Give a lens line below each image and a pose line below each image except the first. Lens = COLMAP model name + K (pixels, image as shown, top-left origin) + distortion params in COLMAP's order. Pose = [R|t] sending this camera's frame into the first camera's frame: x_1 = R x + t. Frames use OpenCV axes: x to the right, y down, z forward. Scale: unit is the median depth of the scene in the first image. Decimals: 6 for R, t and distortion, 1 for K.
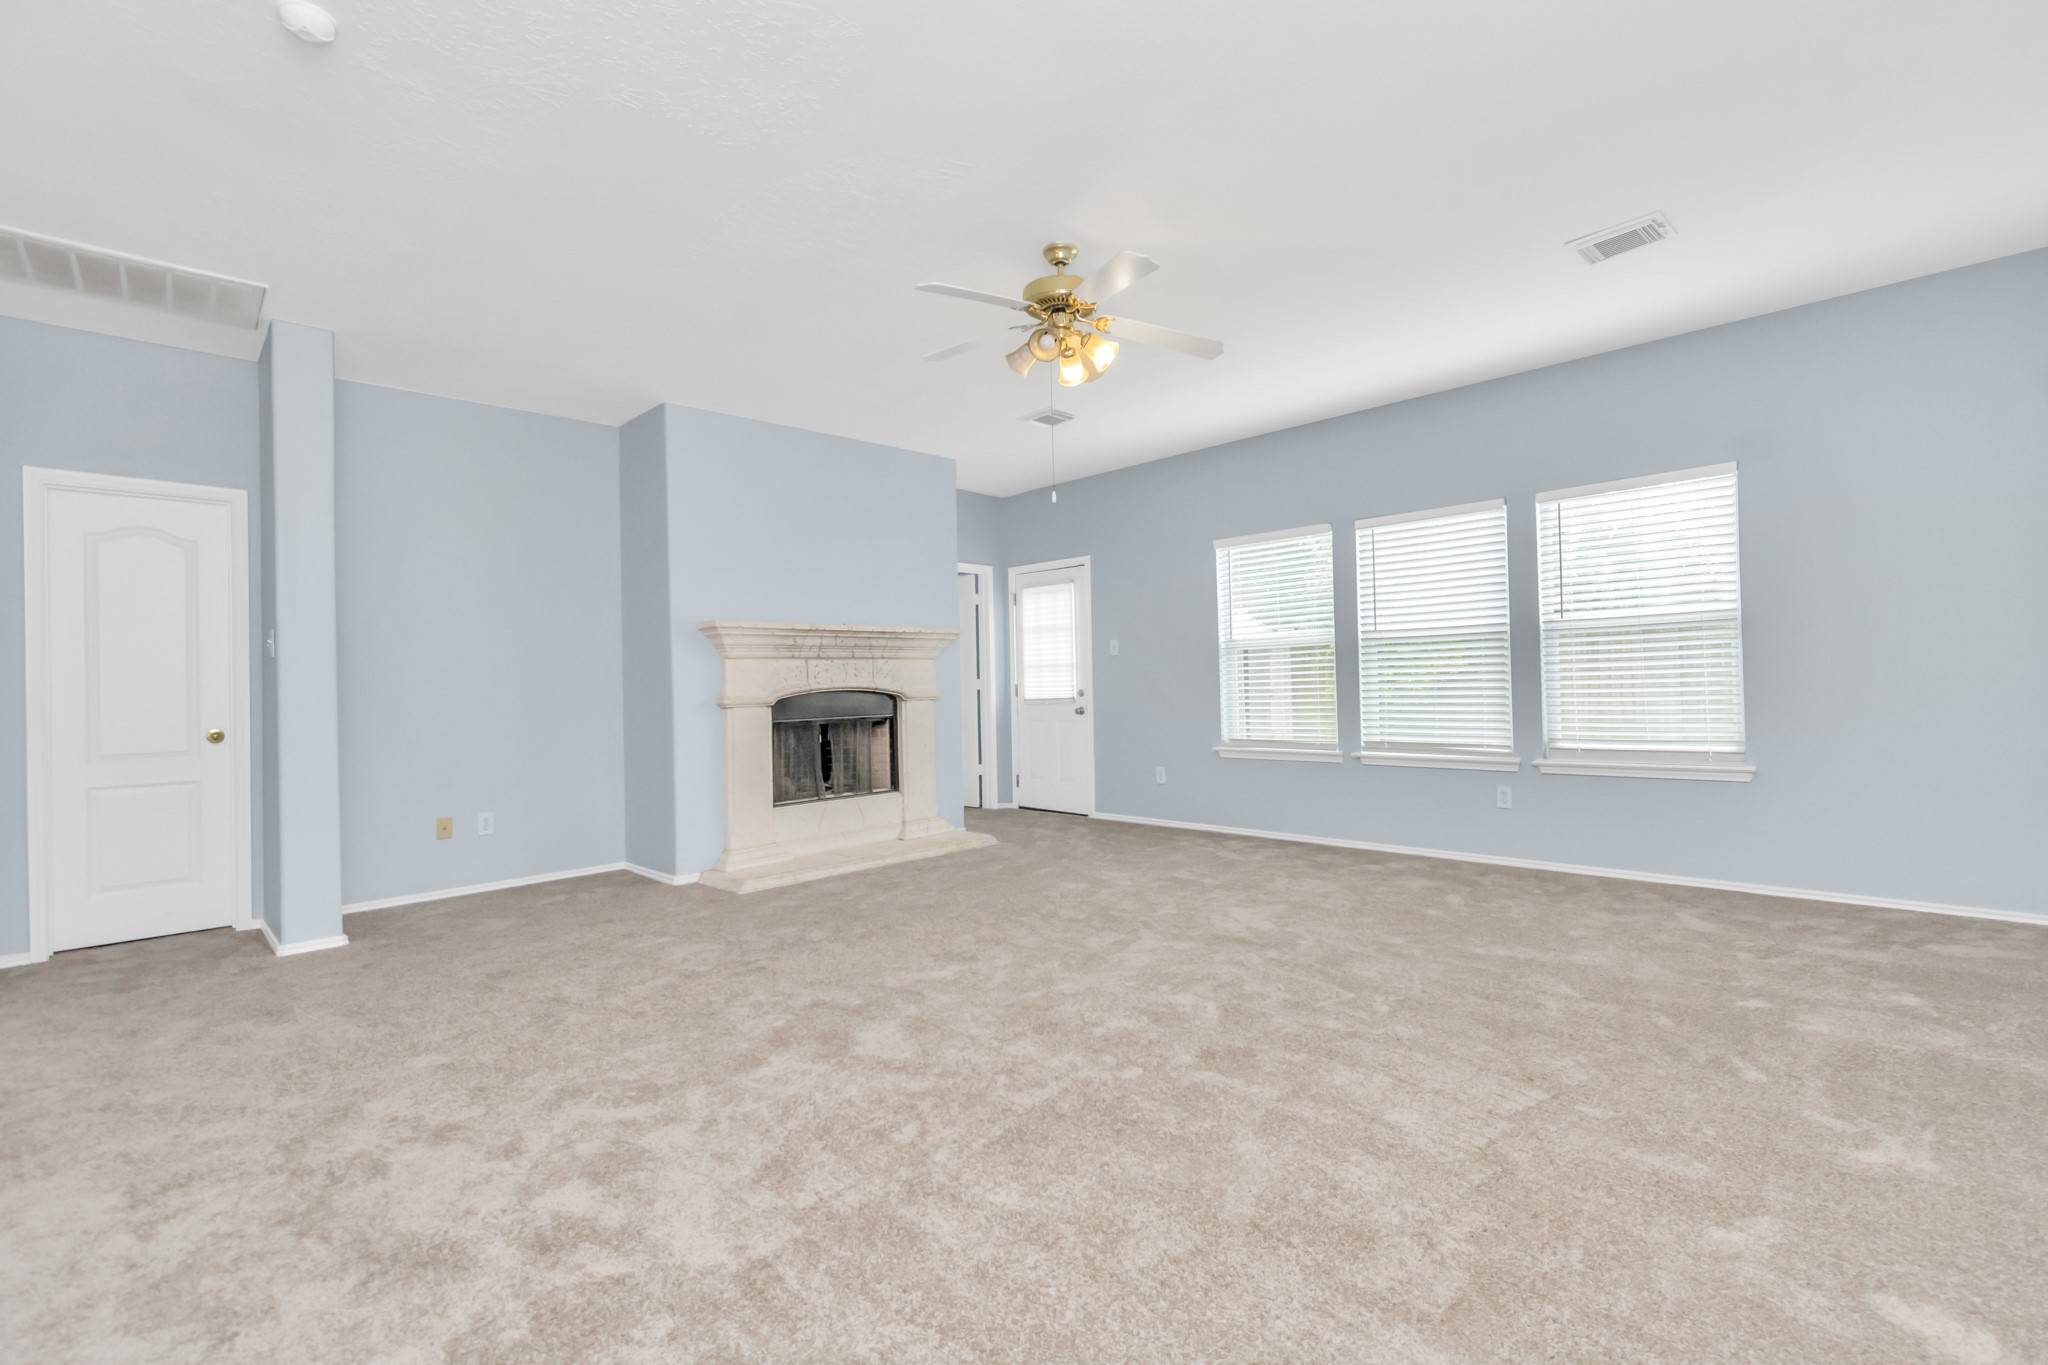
lens RADIAL K [[920.7, 0, 1036.8], [0, 920.7, 673.8], [0, 0, 1]] dist [0.000932, 0.000227]
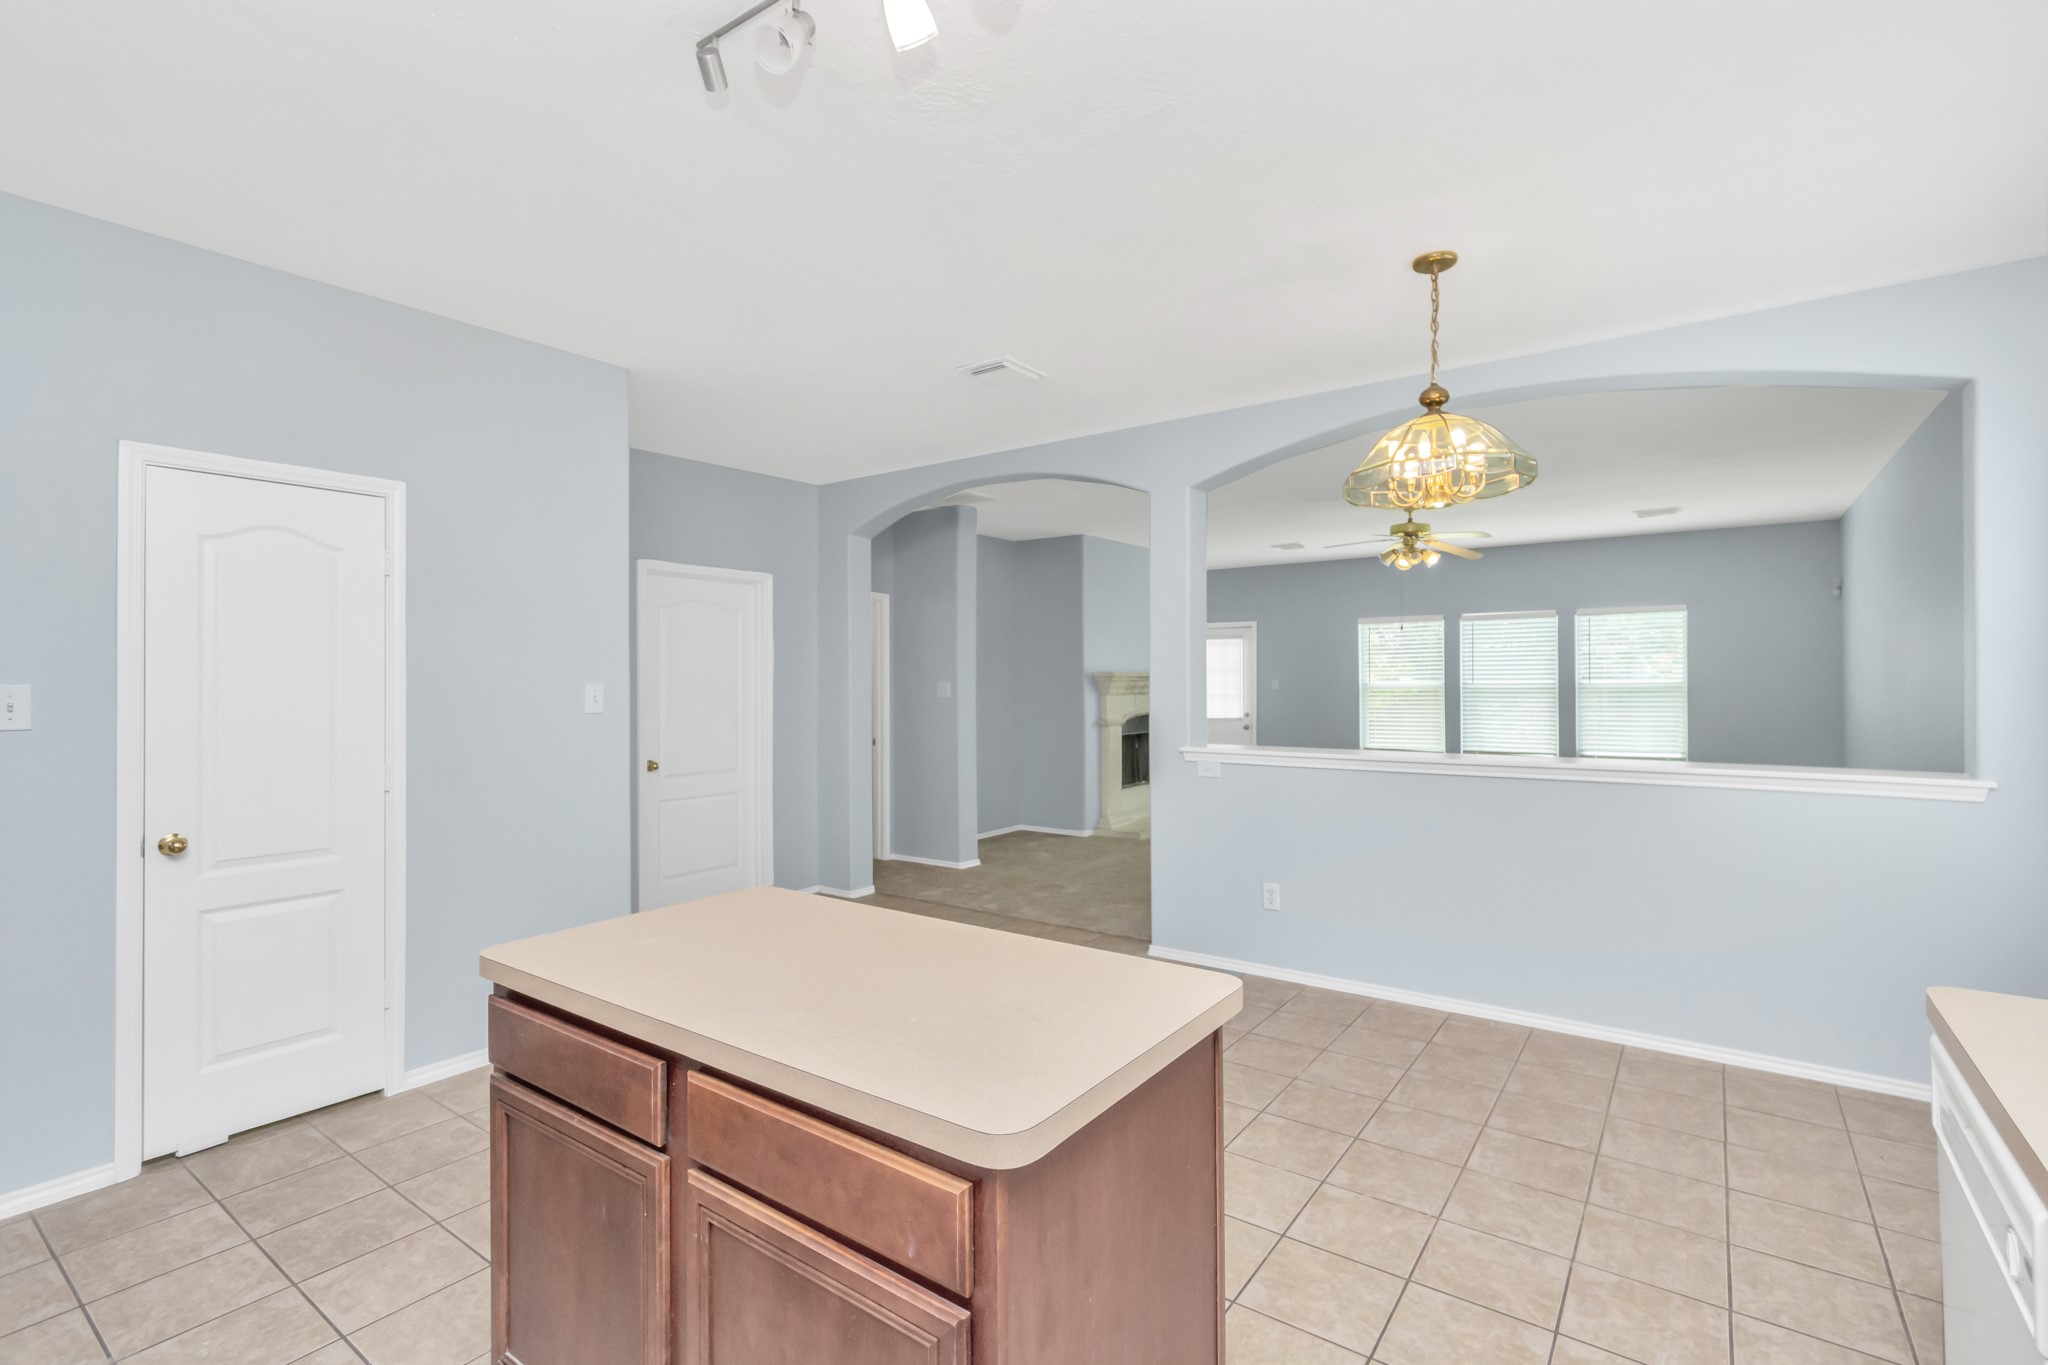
lens RADIAL K [[920.7, 0, 1041.4], [0, 920.7, 678.5], [0, 0, 1]] dist [0.000932, 0.000227]
pose [[0.986167, 0.019789, 0.164572, -0.680688], [-0.020287, 0.999793, 0.001345, -0.042187], [-0.164511, -0.004665, 0.986364, -0.518872]]
